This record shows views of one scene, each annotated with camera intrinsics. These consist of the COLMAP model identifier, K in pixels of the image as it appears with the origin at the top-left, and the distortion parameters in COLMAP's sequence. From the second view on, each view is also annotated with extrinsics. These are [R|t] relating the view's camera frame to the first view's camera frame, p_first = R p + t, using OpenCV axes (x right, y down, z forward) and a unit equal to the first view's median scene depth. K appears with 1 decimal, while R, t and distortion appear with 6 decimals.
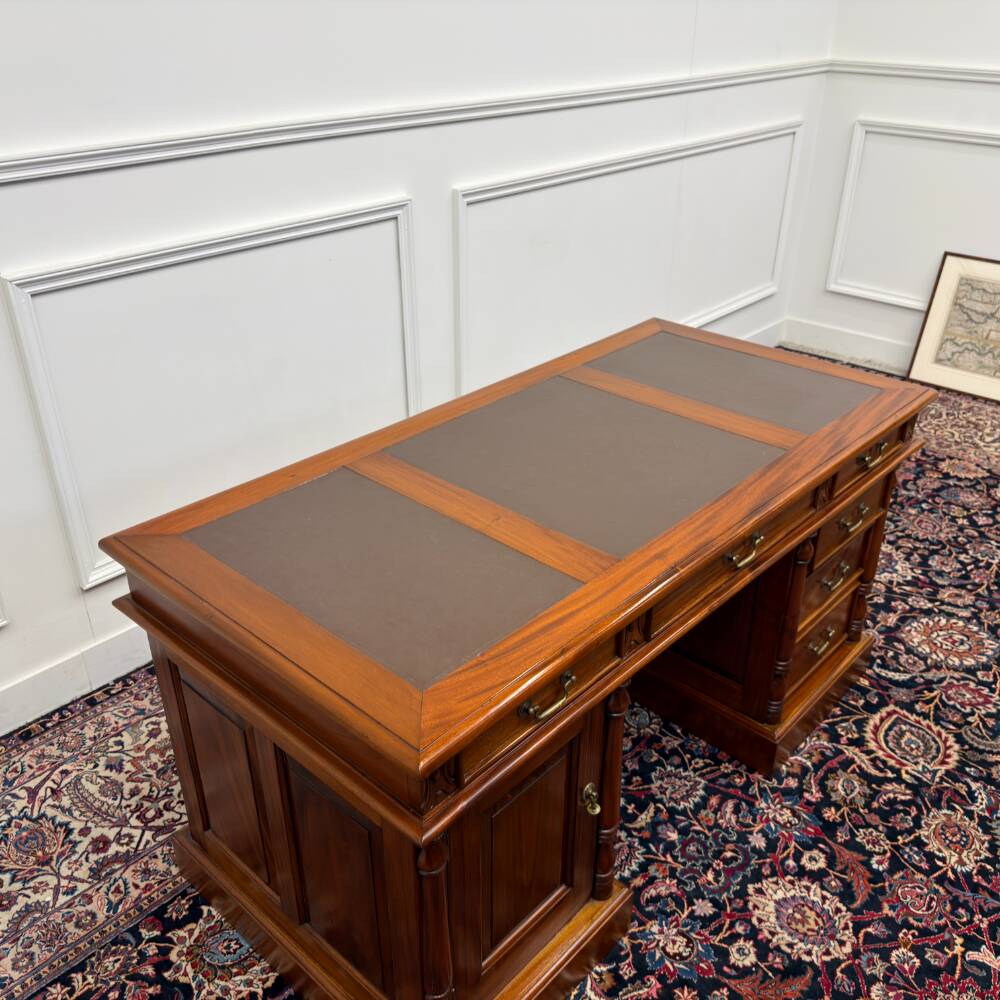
lens RADIAL K [[959.6, 0, 503.7], [0, 959.6, 502.9], [0, 0, 1]] dist [0.007781, -0.022059]
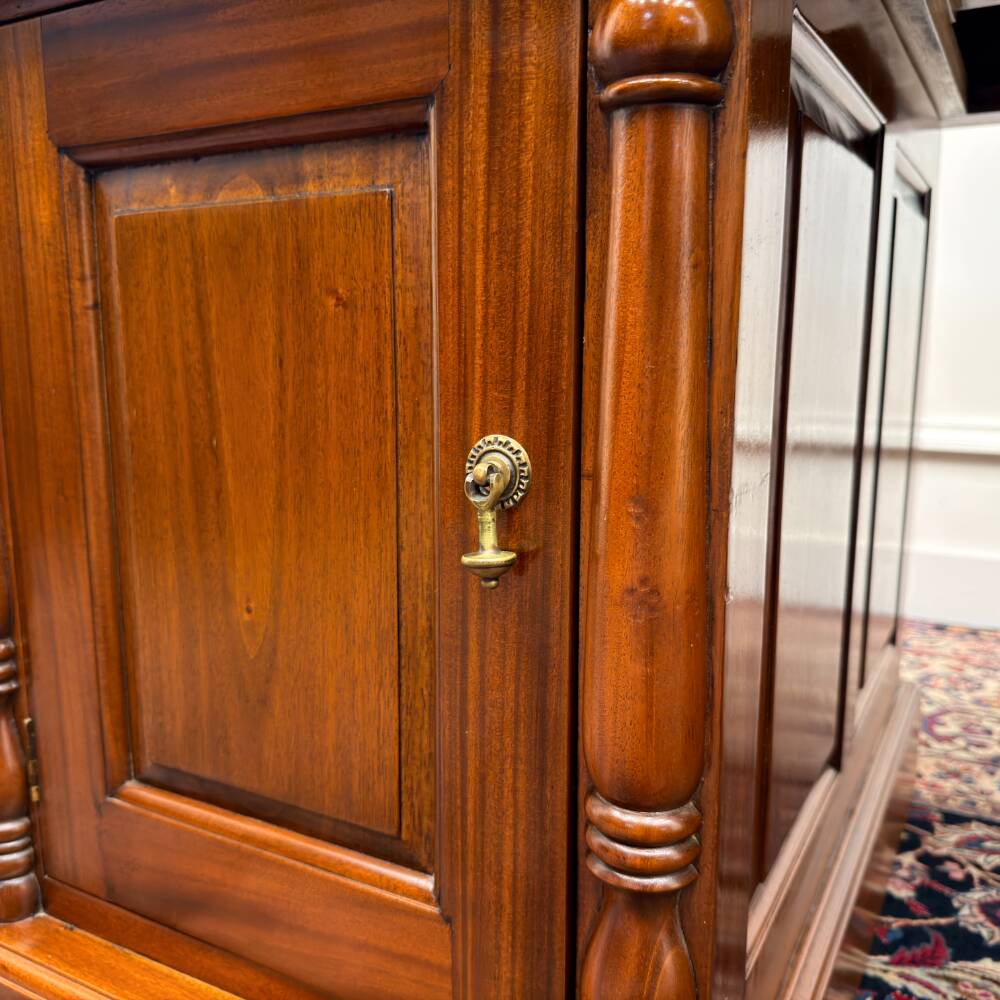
lens RADIAL K [[959.6, 0, 503.7], [0, 959.6, 502.9], [0, 0, 1]] dist [0.007781, -0.022059]
pose [[0.236656, 0.164797, -0.957516, 0.257394], [-0.473412, 0.880166, 0.034478, 0.237179], [0.848455, 0.445140, 0.286313, 0.743255]]
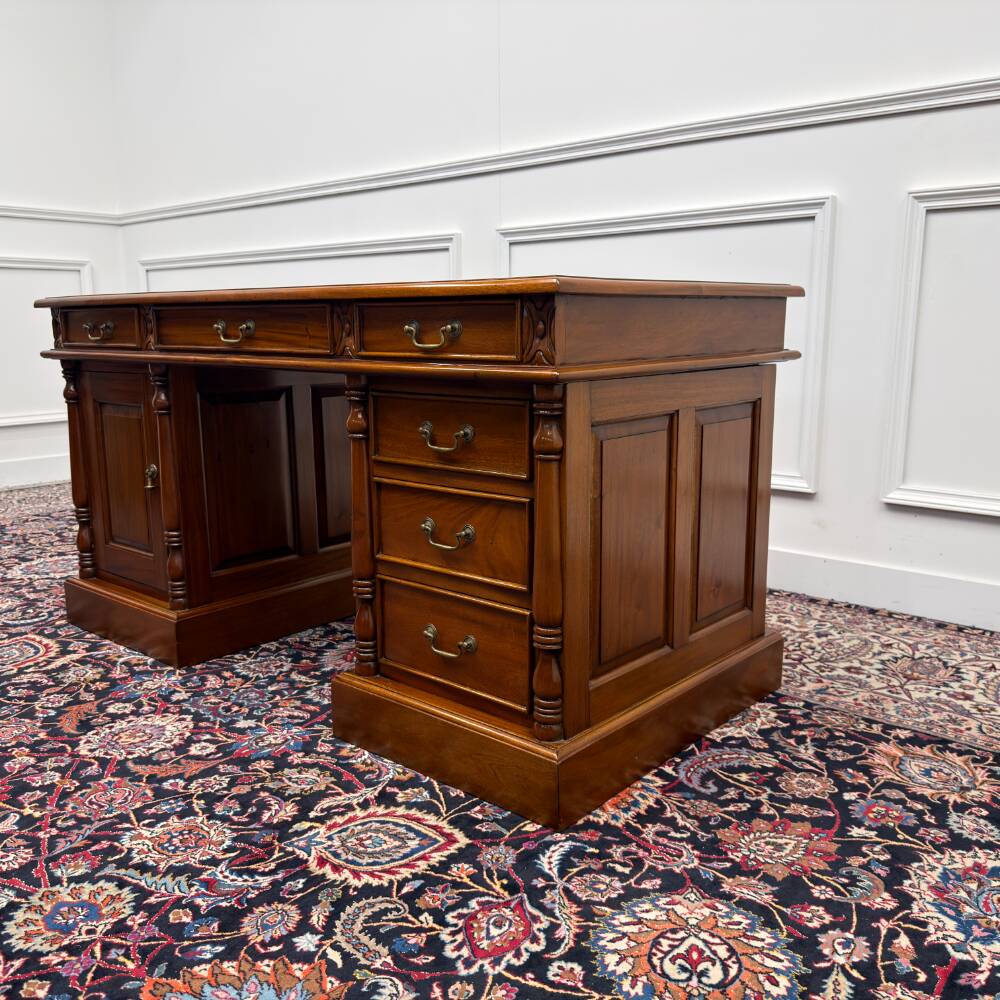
lens RADIAL K [[939.9, 0, 496.5], [0, 939.9, 501.3], [0, 0, 1]] dist [0.120644, -0.253703]
pose [[0.016828, 0.177065, -0.984055, 1.121676], [-0.479971, 0.864813, 0.147401, -0.070191], [0.877123, 0.469837, 0.099539, 1.039067]]
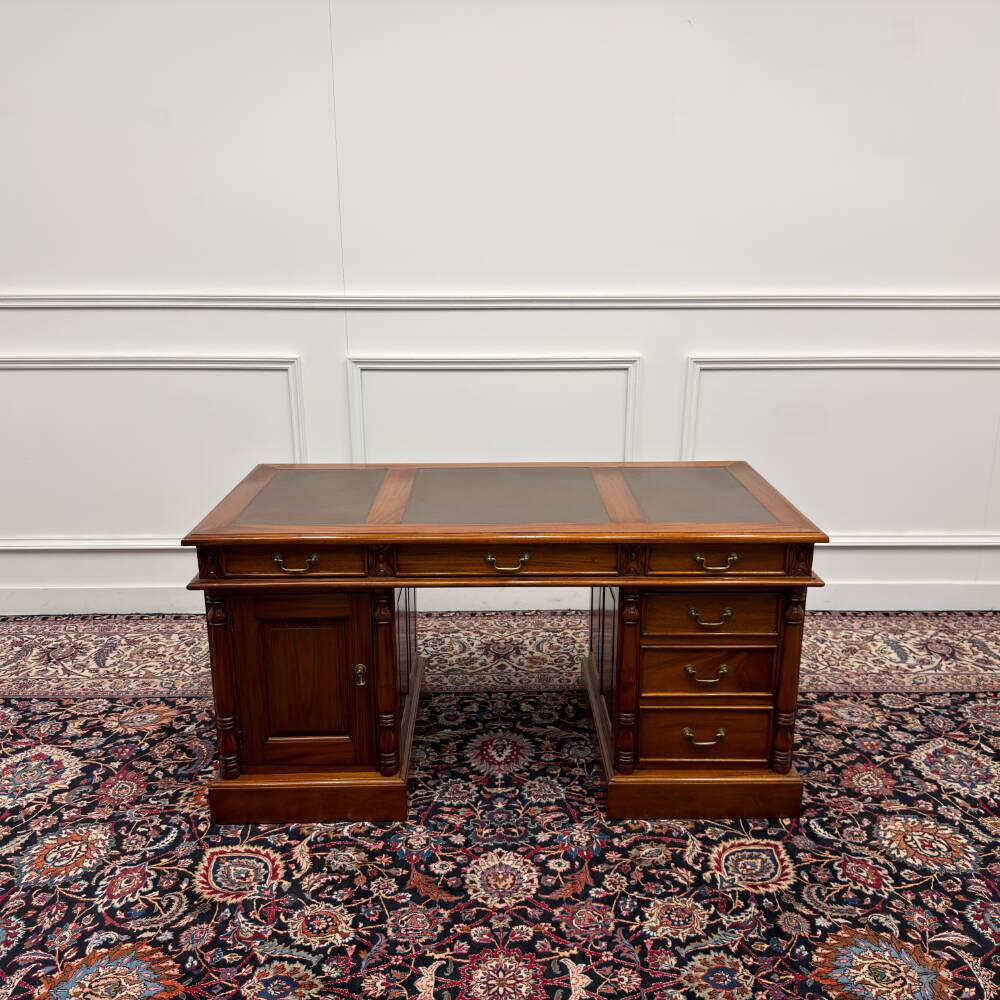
lens RADIAL K [[941.0, 0, 502.0], [0, 941.0, 500.7], [0, 0, 1]] dist [0.145378, -0.313102]
pose [[0.684224, 0.197475, -0.702027, 1.019228], [-0.349956, 0.933471, -0.078503, 0.065801], [0.639819, 0.299392, 0.707811, -0.026139]]
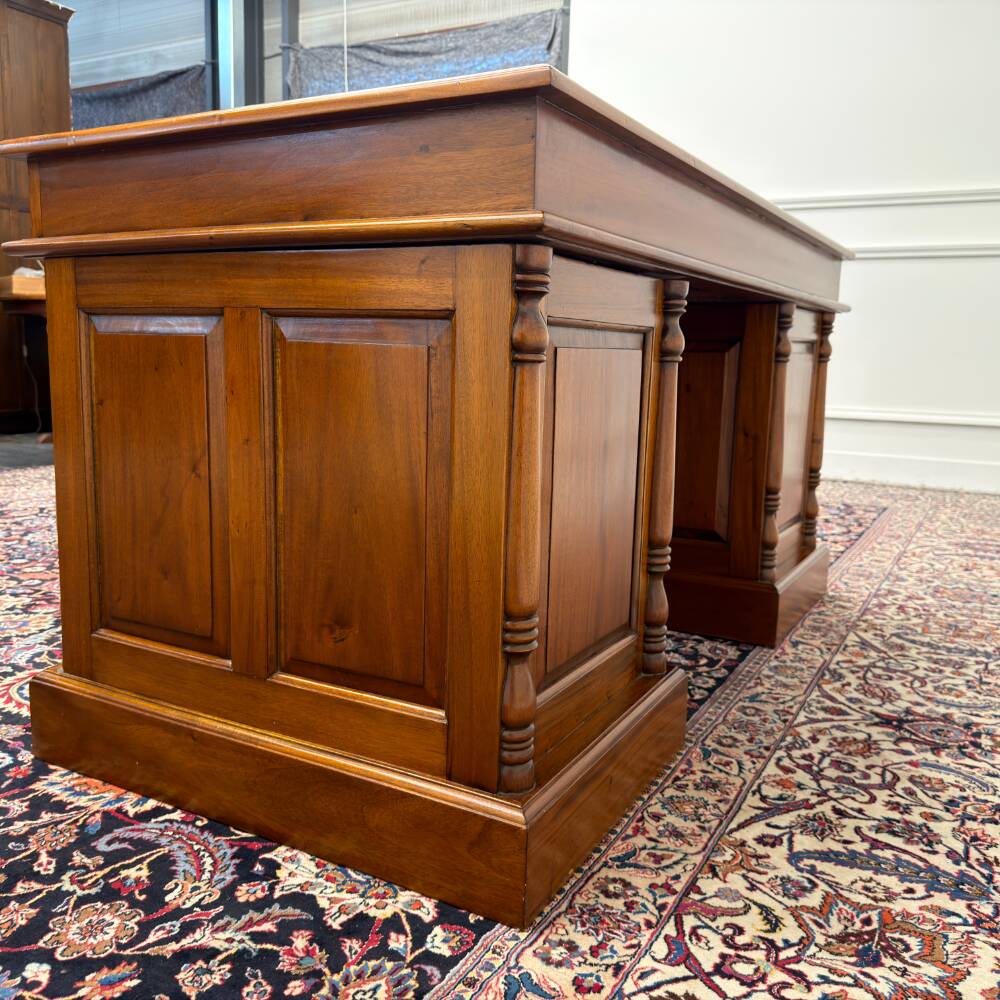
lens RADIAL K [[947.7, 0, 500.0], [0, 947.7, 500.0], [0, 0, 1]] dist [0.002028, -0.003904]
pose [[-0.972777, 0.005021, -0.231688, 0.317033], [-0.140175, 0.783386, 0.605523, -0.348108], [0.184542, 0.621516, -0.761356, 1.703676]]
